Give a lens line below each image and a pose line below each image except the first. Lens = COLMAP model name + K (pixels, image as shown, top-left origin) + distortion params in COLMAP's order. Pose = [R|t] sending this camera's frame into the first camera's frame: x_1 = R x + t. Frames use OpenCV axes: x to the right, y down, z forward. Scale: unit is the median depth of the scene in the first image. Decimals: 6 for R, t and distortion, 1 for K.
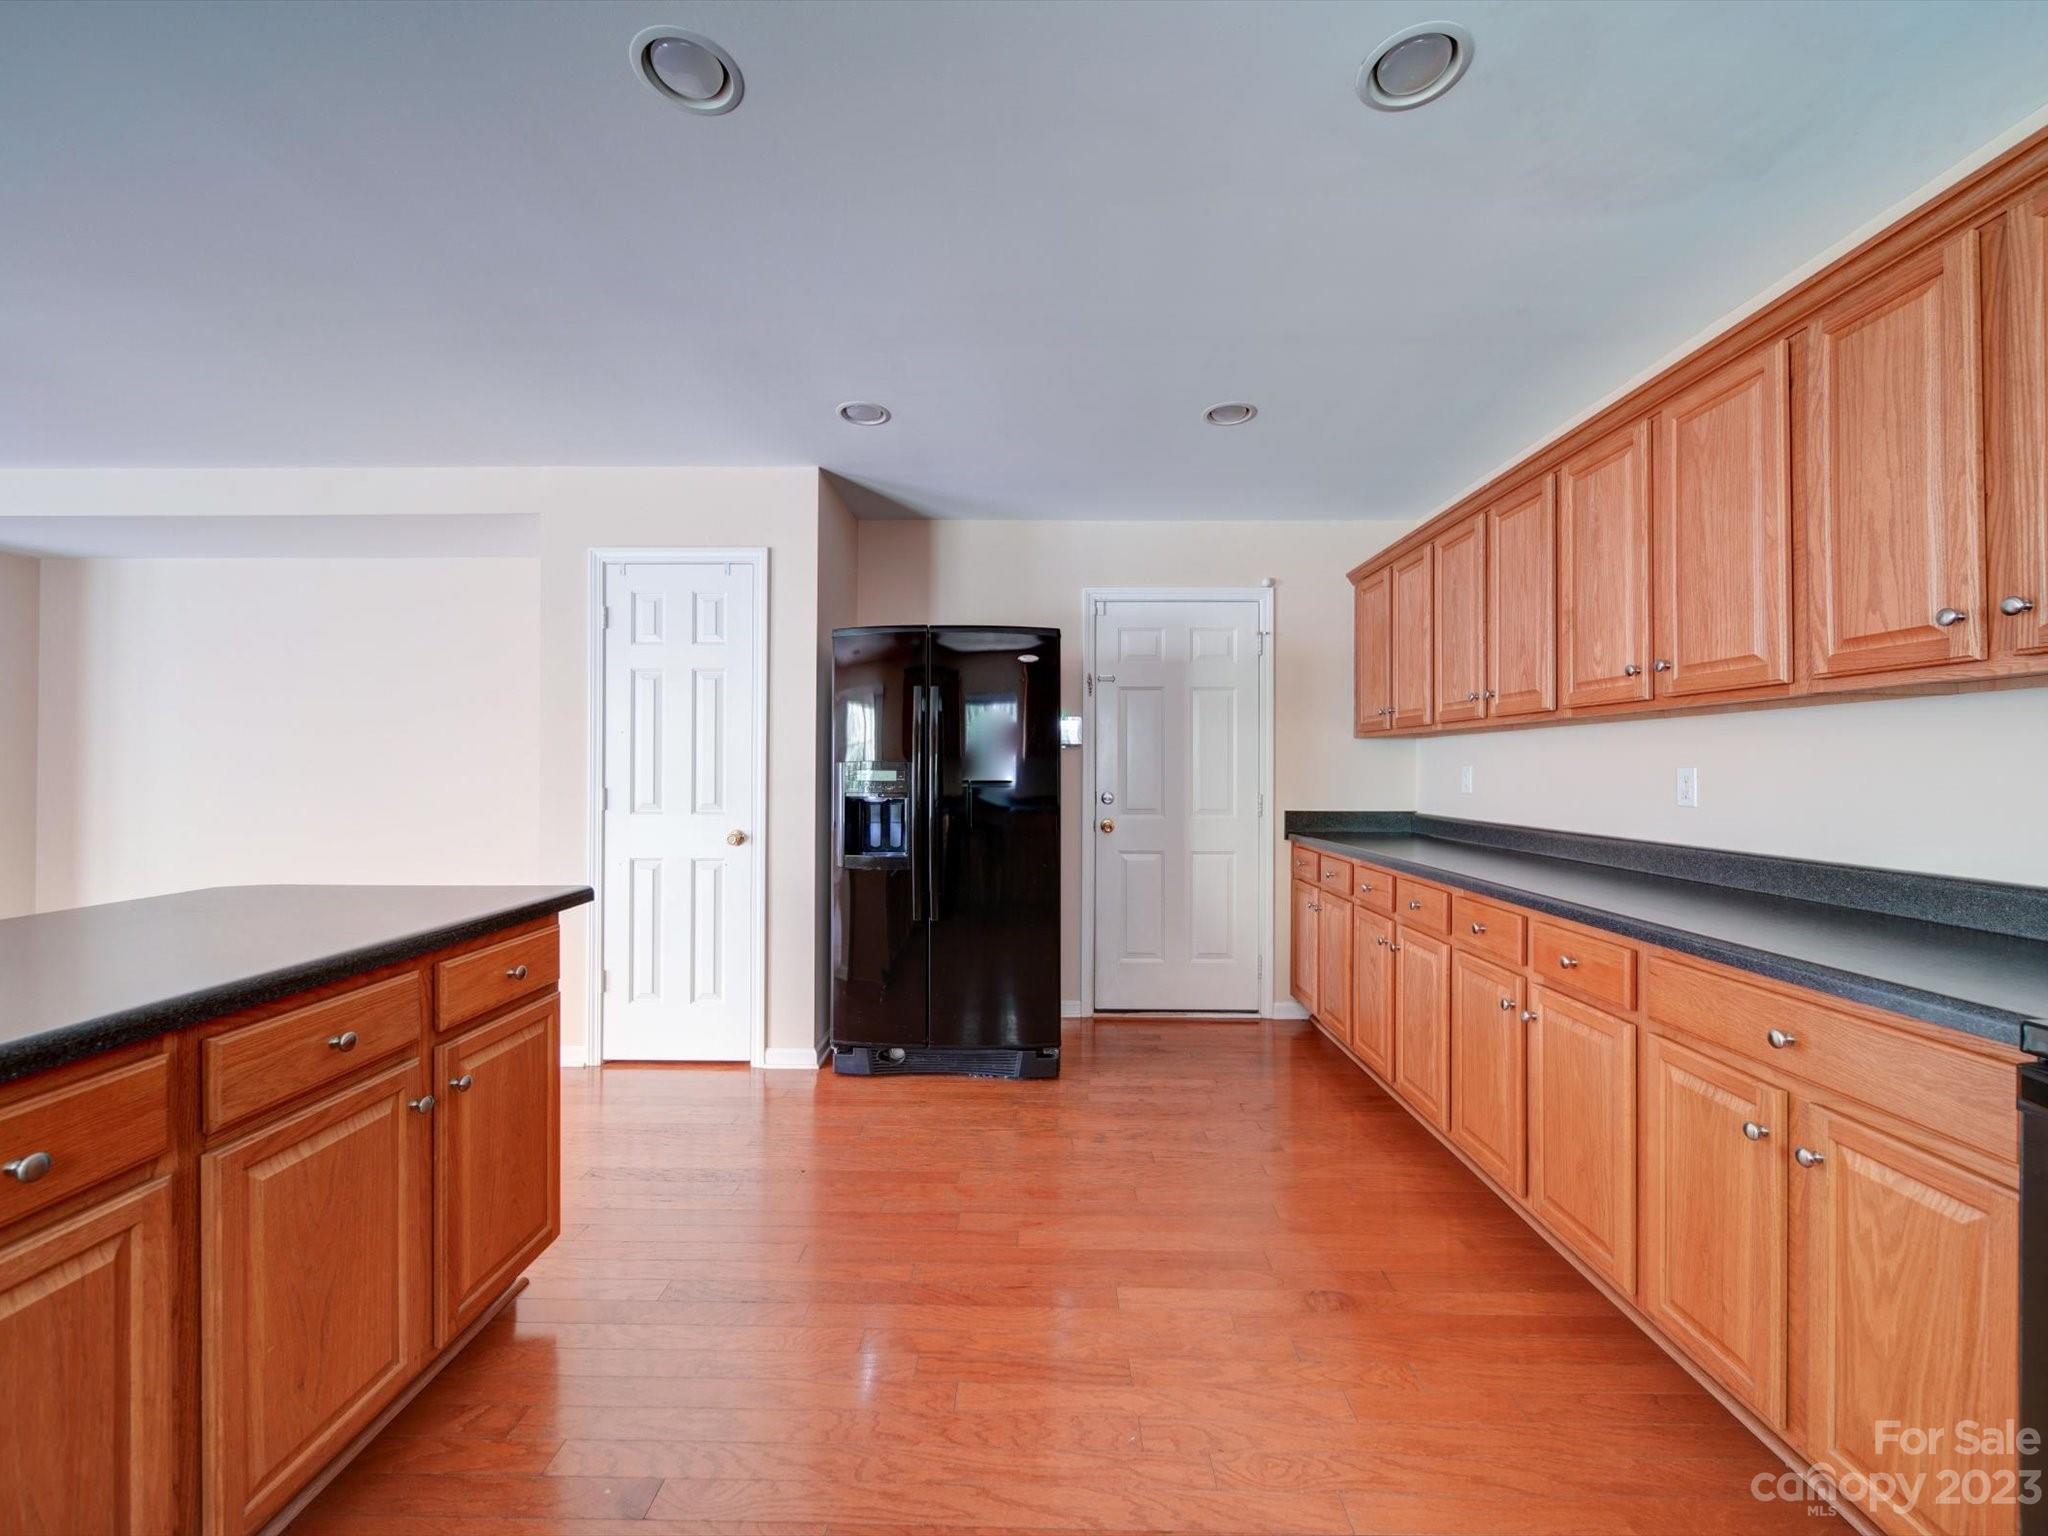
lens RADIAL K [[813.4, 0, 1031.5], [0, 813.4, 761.2], [0, 0, 1]] dist [0.000109, -0.000459]
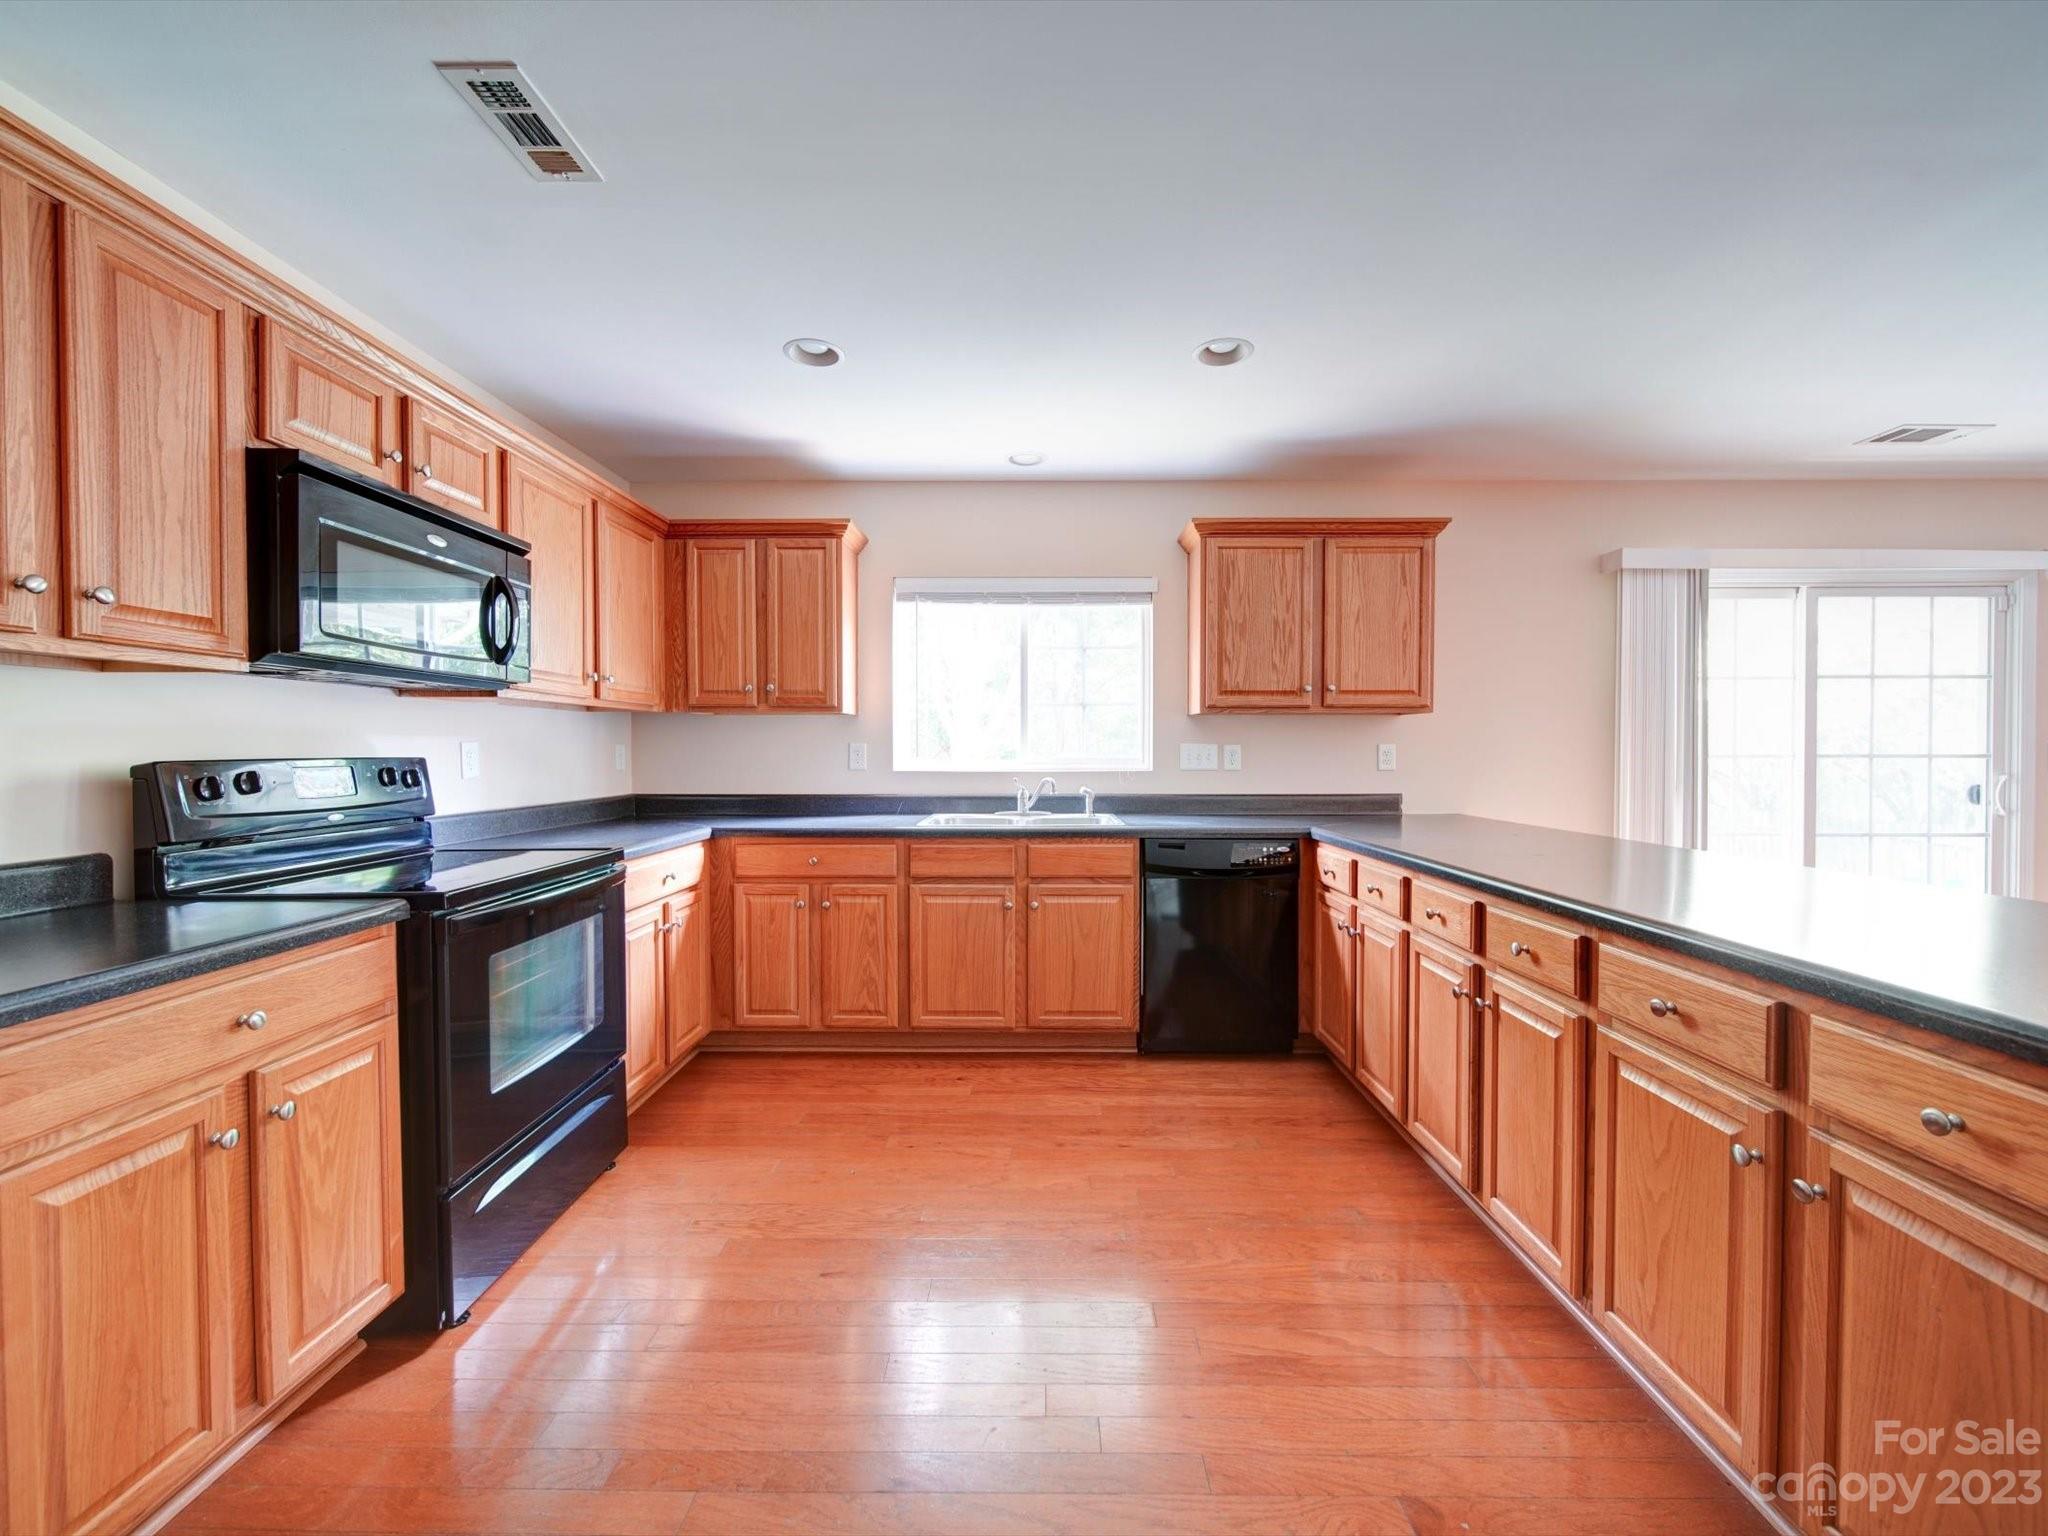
lens RADIAL K [[813.4, 0, 1034.4], [0, 813.4, 762.9], [0, 0, 1]] dist [0.000109, -0.000459]
pose [[-0.999968, -0.001709, -0.007850, -0.008264], [-0.001777, 0.999962, 0.008591, 0.007998], [0.007835, 0.008605, -0.999932, 0.826107]]
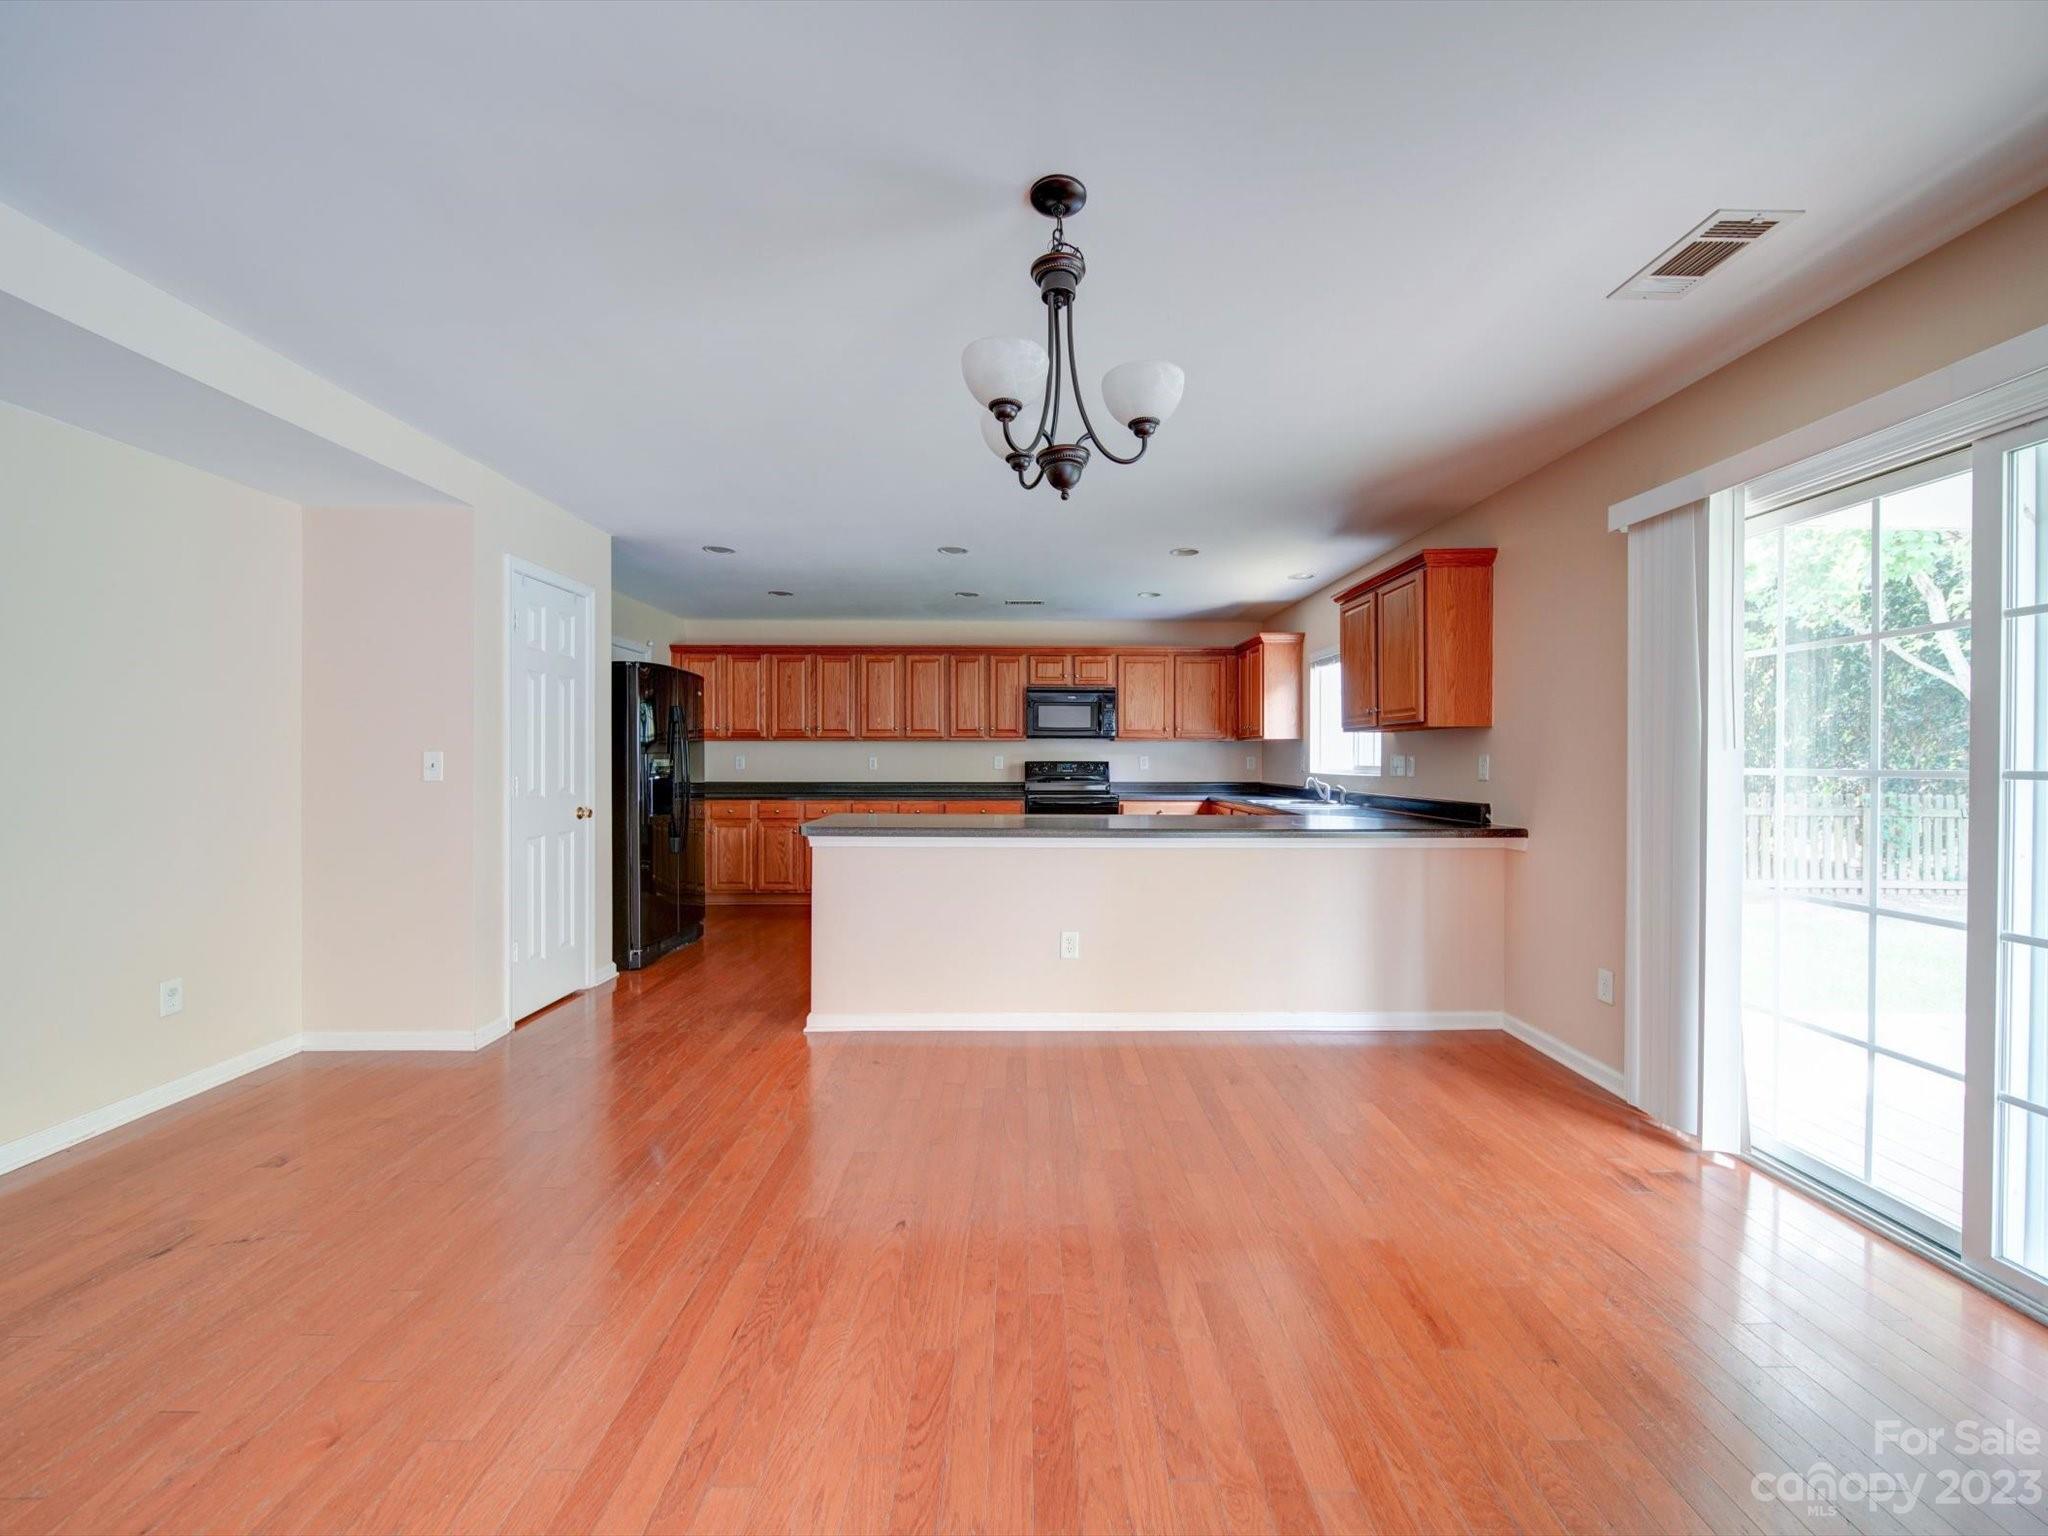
lens RADIAL K [[813.4, 0, 1032.2], [0, 813.4, 765.7], [0, 0, 1]] dist [0.000109, -0.000459]
pose [[-0.030373, -0.011454, 0.999473, -1.733852], [-0.010312, 0.999885, 0.011145, -0.000586], [-0.999485, -0.009968, -0.030487, 0.354424]]
